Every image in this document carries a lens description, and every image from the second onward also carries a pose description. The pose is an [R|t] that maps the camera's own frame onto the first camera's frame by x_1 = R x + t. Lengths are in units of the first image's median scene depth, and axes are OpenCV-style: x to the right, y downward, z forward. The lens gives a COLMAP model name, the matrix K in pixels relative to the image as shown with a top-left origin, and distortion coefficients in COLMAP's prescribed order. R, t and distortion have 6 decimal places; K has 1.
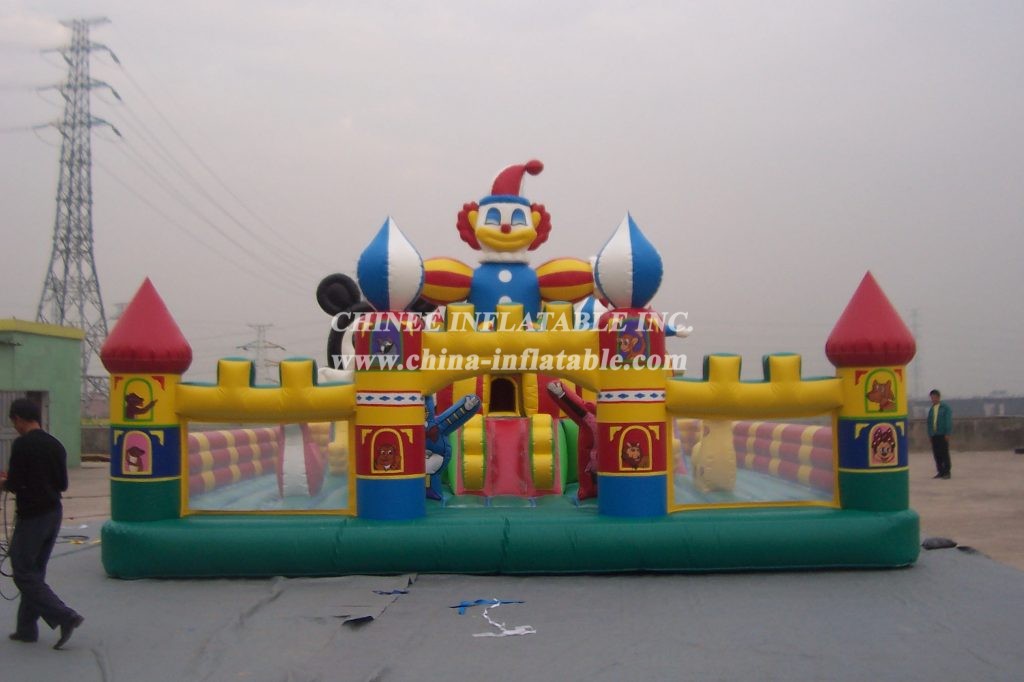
lens RADIAL K [[1096.3, 0, 504.5], [0, 1096.3, 340.4], [0, 0, 1]] dist [-0.126215, 0.033384]
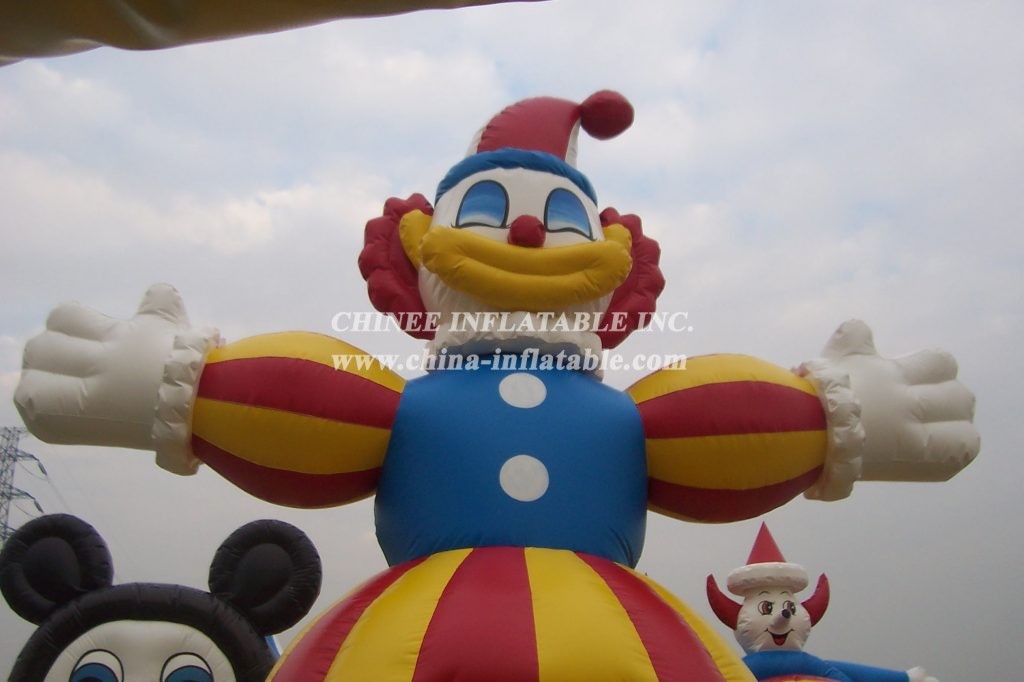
lens RADIAL K [[1107.5, 0, 510.5], [0, 1107.5, 320.2], [0, 0, 1]] dist [-0.131419, 0.010027]
pose [[0.998268, 0.028301, 0.051577, -0.017335], [-0.004949, 0.913977, -0.405736, 0.035990], [-0.058623, 0.404778, 0.912534, 0.734259]]
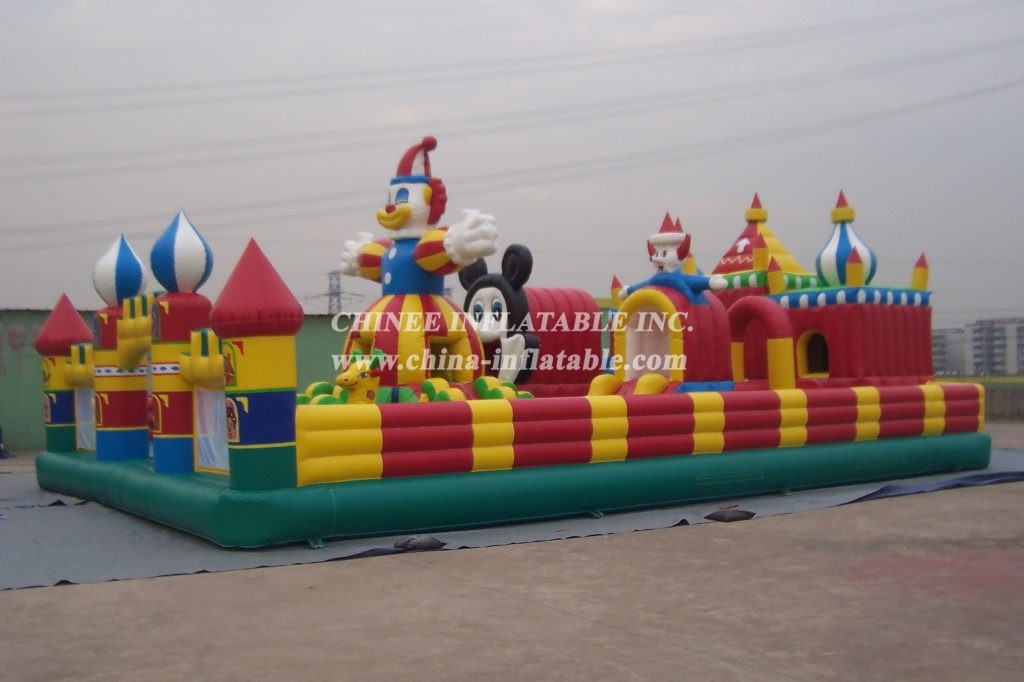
lens RADIAL K [[1107.5, 0, 510.5], [0, 1107.5, 320.2], [0, 0, 1]] dist [-0.131419, 0.010027]
pose [[0.578073, -0.040612, -0.814974, 0.930028], [0.058440, 0.998256, -0.008293, 0.021757], [0.813890, -0.042833, 0.579438, 0.458778]]
